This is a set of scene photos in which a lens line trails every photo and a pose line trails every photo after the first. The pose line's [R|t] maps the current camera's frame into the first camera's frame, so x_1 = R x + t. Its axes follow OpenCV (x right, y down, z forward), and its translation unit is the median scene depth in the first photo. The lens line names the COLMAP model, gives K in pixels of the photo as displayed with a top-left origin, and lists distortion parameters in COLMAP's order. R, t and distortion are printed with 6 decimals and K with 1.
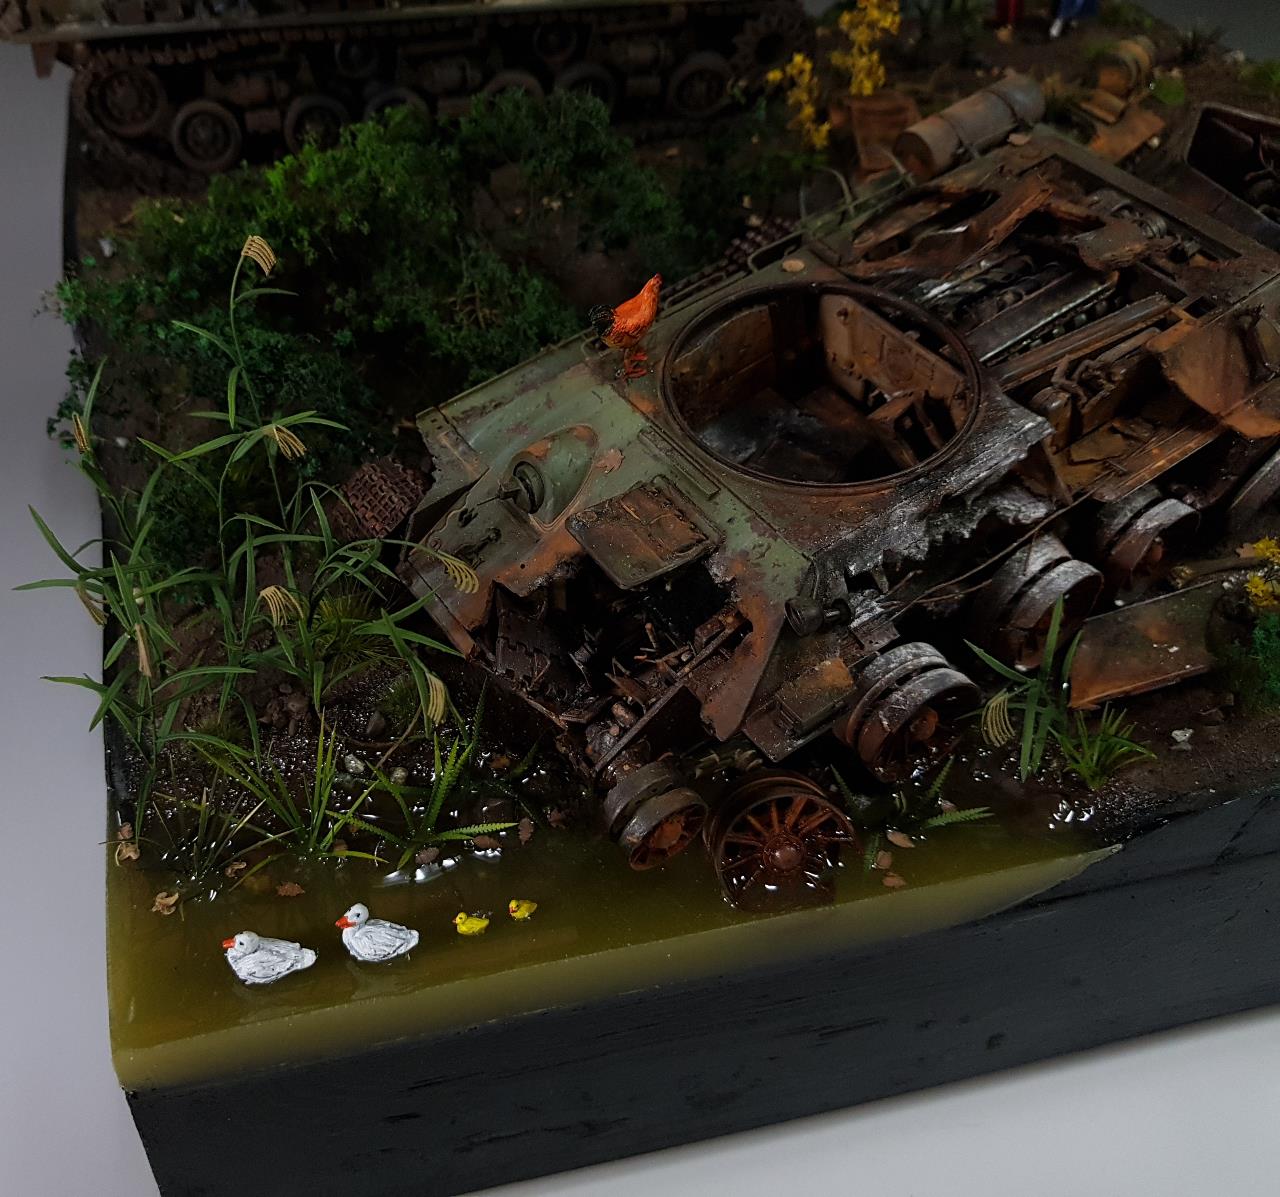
lens RADIAL K [[1303.0, 0, 453.1], [0, 1303.0, 581.4], [0, 0, 1]] dist [-0.027960, 0.000000]
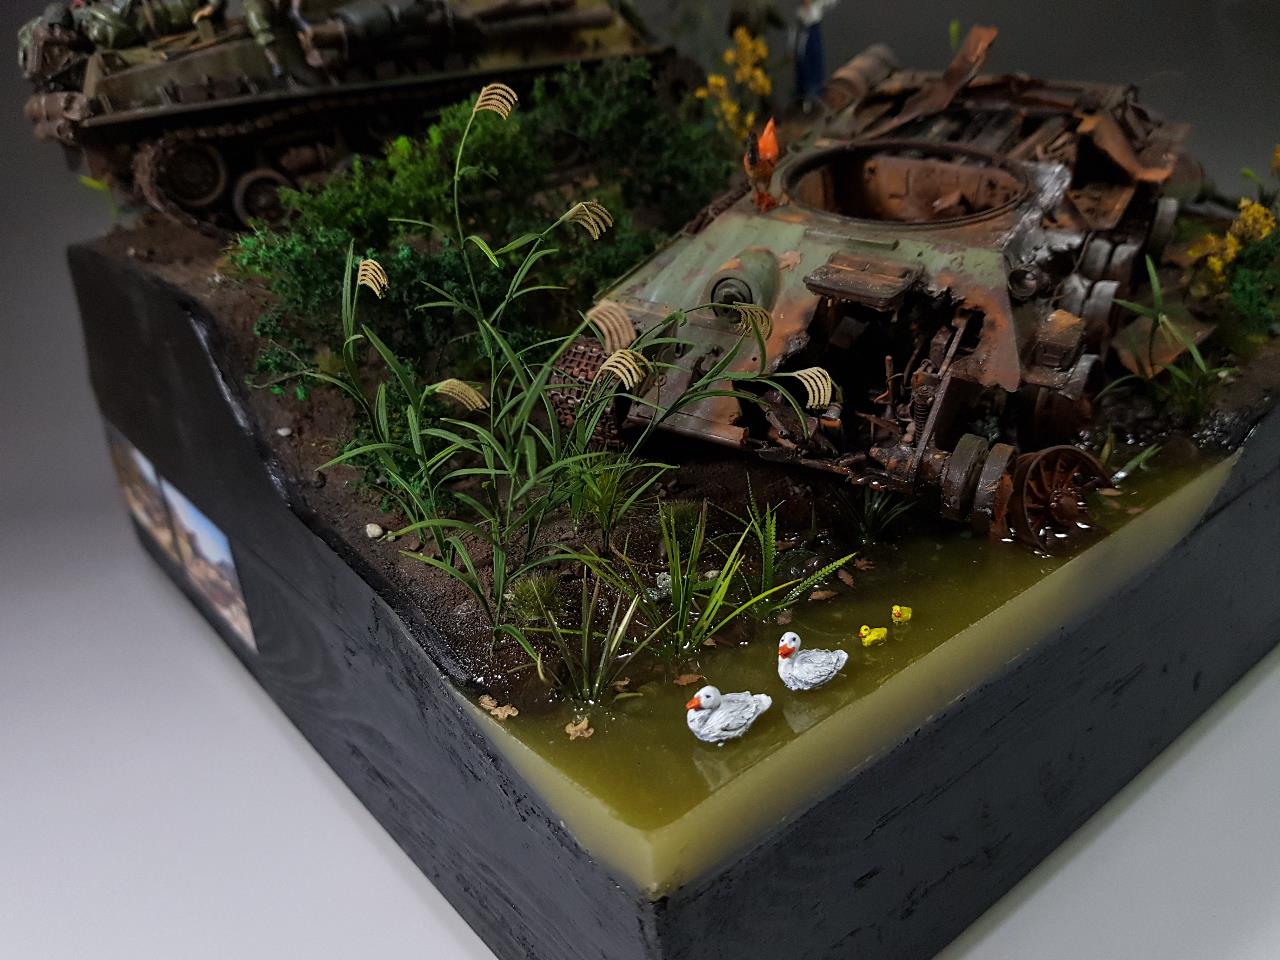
lens RADIAL K [[1037.6, 0, 620.2], [0, 1037.6, 472.4], [0, 0, 1]] dist [0.030162, -0.102300]
pose [[0.900287, -0.230031, 0.369551, -0.408361], [0.331853, 0.912106, -0.240699, 0.256067], [-0.281702, 0.339335, 0.897494, 0.247650]]
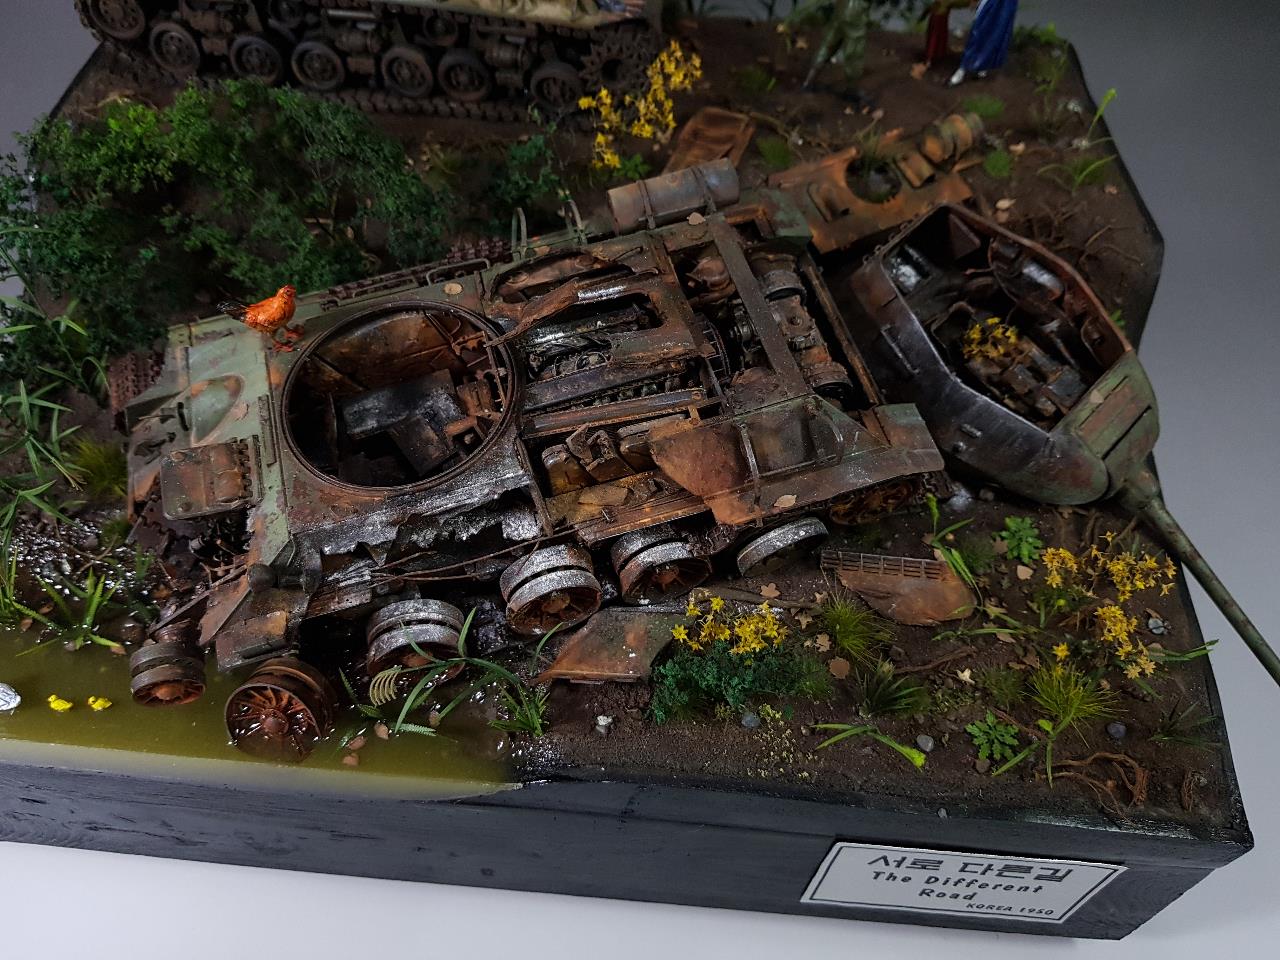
lens RADIAL K [[1037.6, 0, 622.7], [0, 1037.6, 455.0], [0, 0, 1]] dist [0.030162, -0.102300]
pose [[0.959549, 0.259469, -0.109278, 0.617548], [-0.239005, 0.955857, 0.170919, -0.322220], [0.148802, -0.137888, 0.979206, -0.002373]]
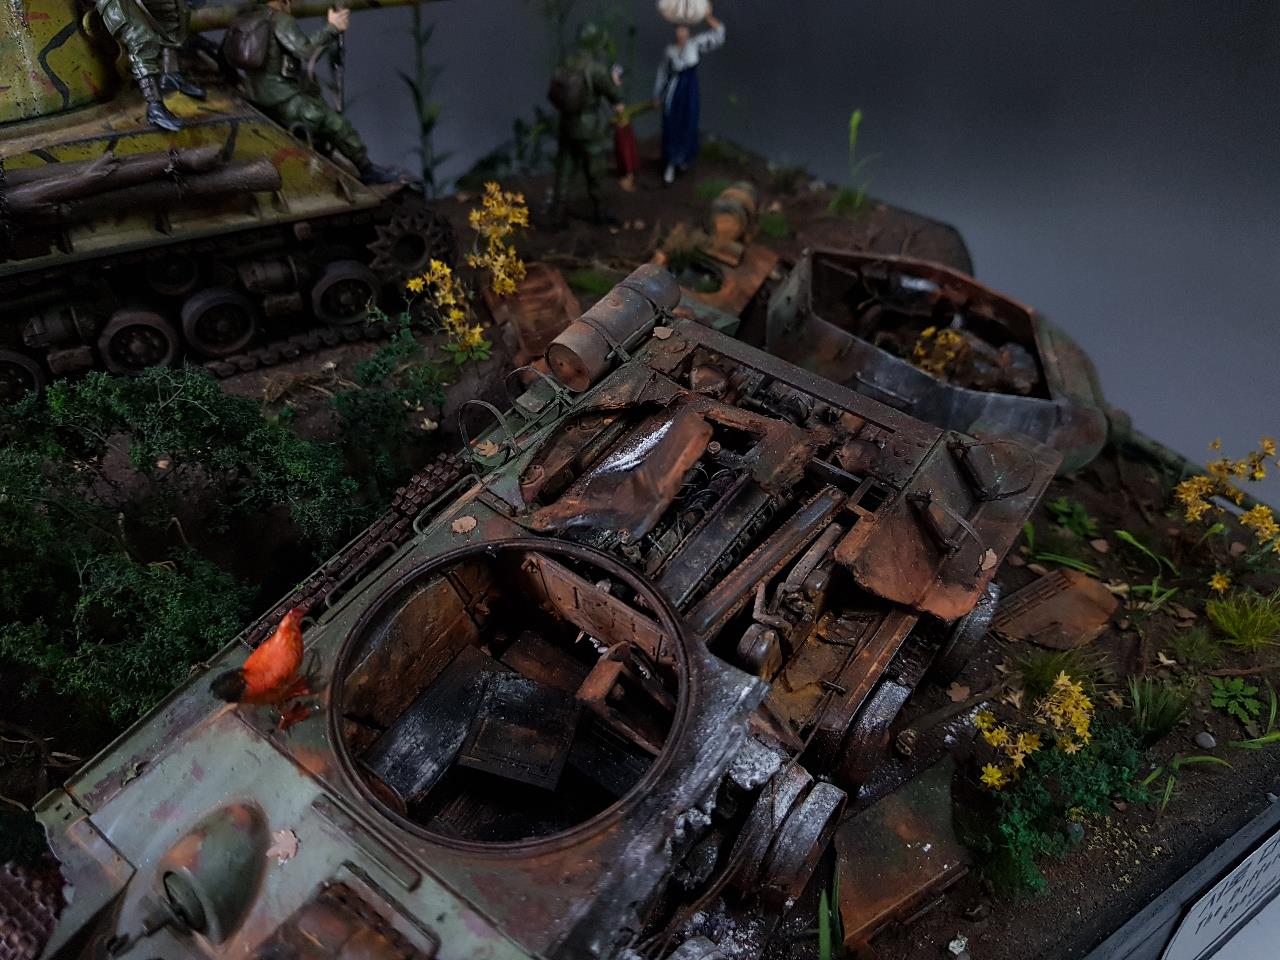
lens RADIAL K [[1037.6, 0, 624.8], [0, 1037.6, 454.9], [0, 0, 1]] dist [0.030162, -0.102300]
pose [[0.927903, -0.186047, 0.323082, 0.152586], [0.216603, 0.974351, -0.061012, -0.237675], [-0.303444, 0.126593, 0.944402, 0.300082]]
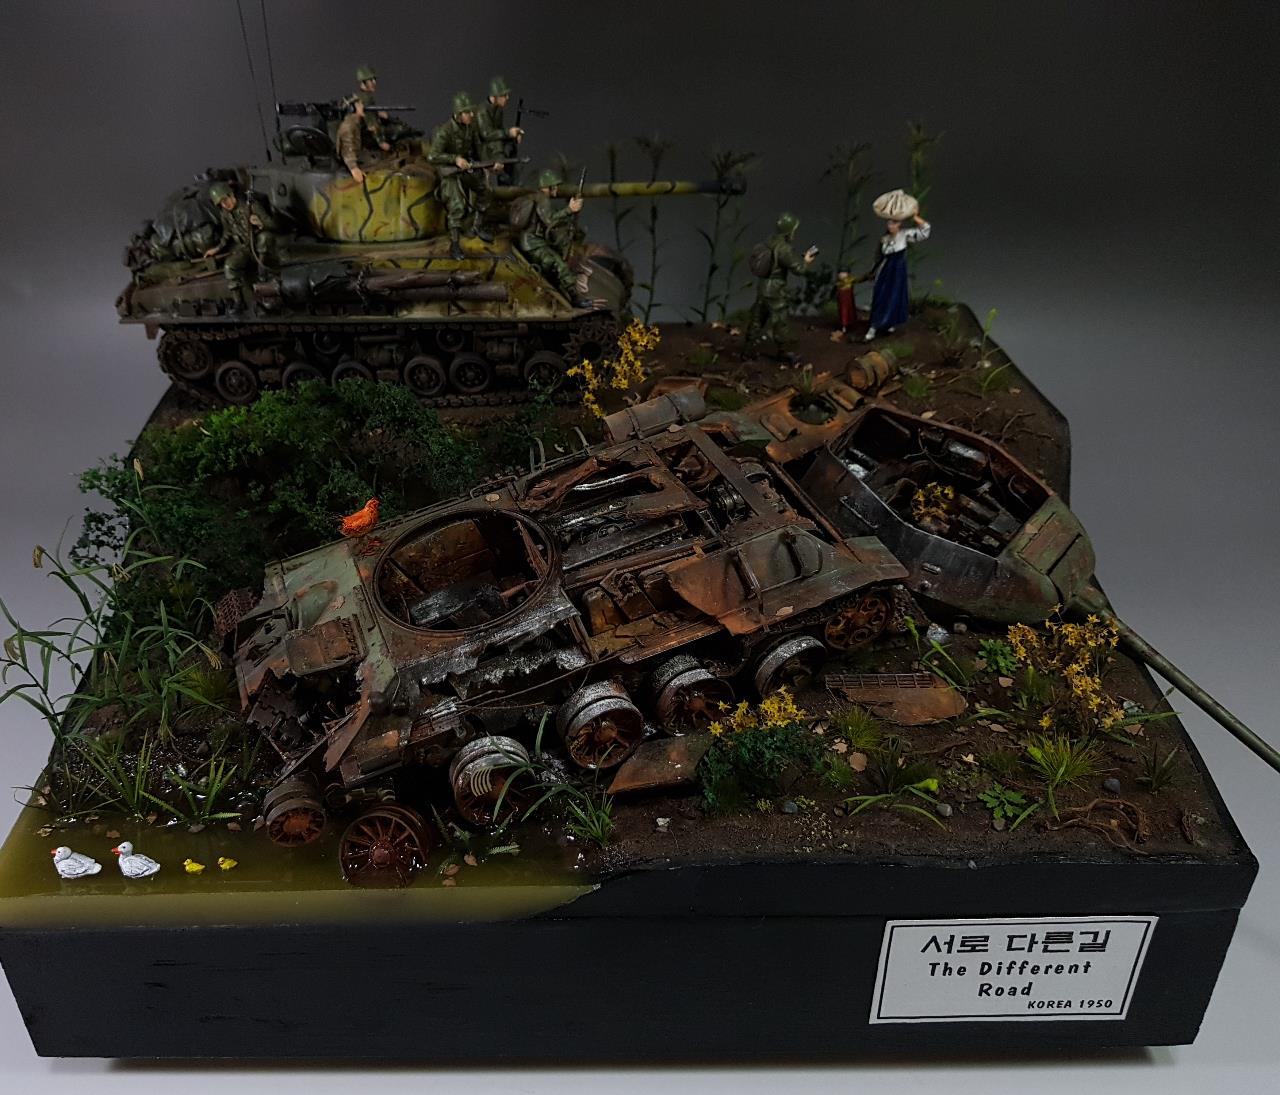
lens RADIAL K [[1175.4, 0, 525.5], [0, 1175.4, 526.6], [0, 0, 1]] dist [0.050386, -0.126246]
pose [[0.973453, 0.094102, -0.208648, 0.654058], [-0.124828, 0.982344, -0.139346, -0.008622], [0.191851, 0.161692, 0.968013, -0.437141]]
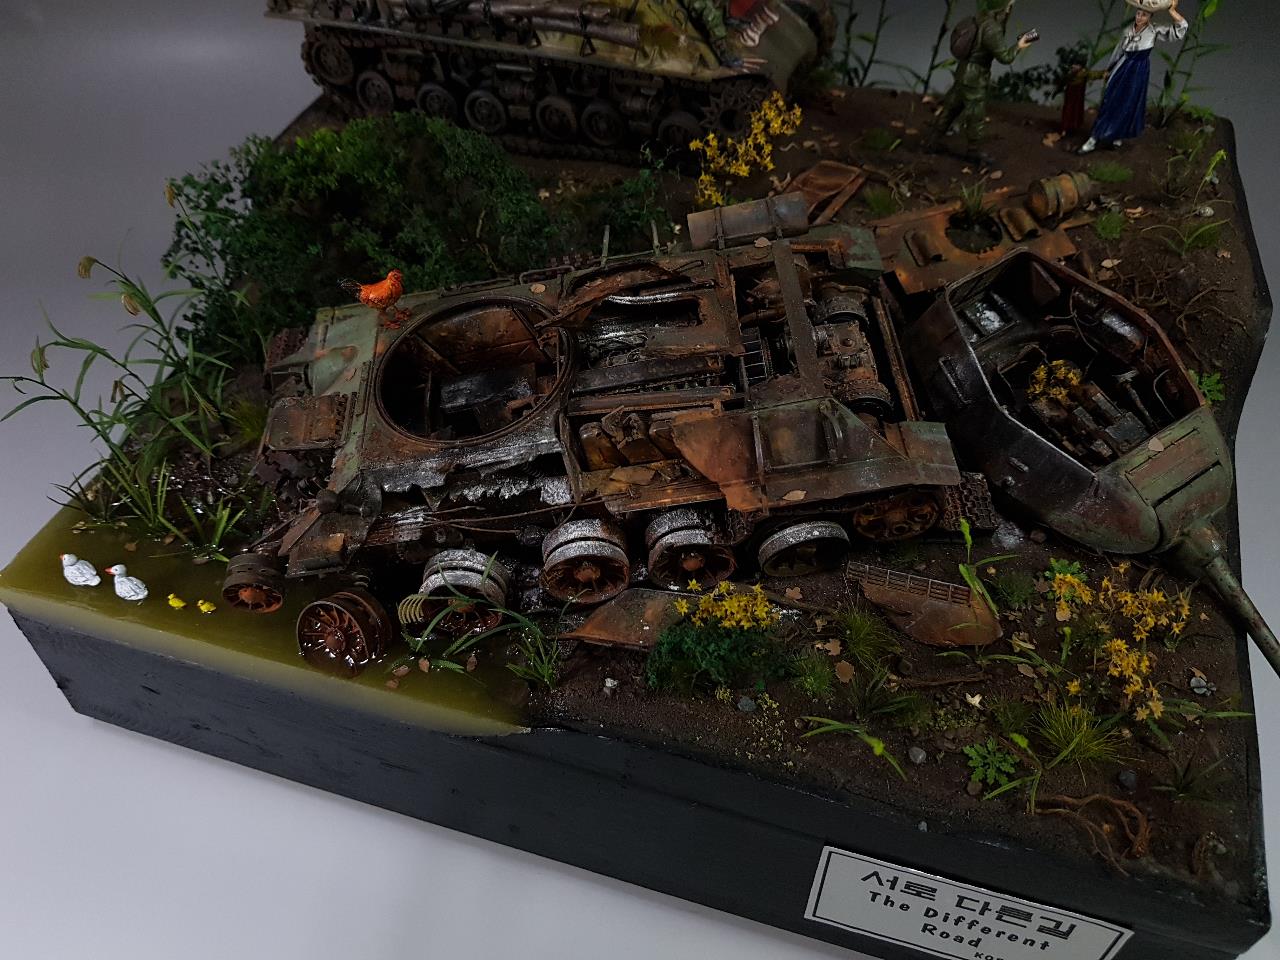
lens RADIAL K [[1037.6, 0, 622.3], [0, 1037.6, 449.0], [0, 0, 1]] dist [0.030162, -0.102300]
pose [[0.870662, 0.341492, -0.354020, 0.878574], [-0.311753, 0.939816, 0.139847, -0.284094], [0.380470, -0.011392, 0.924723, -0.054022]]
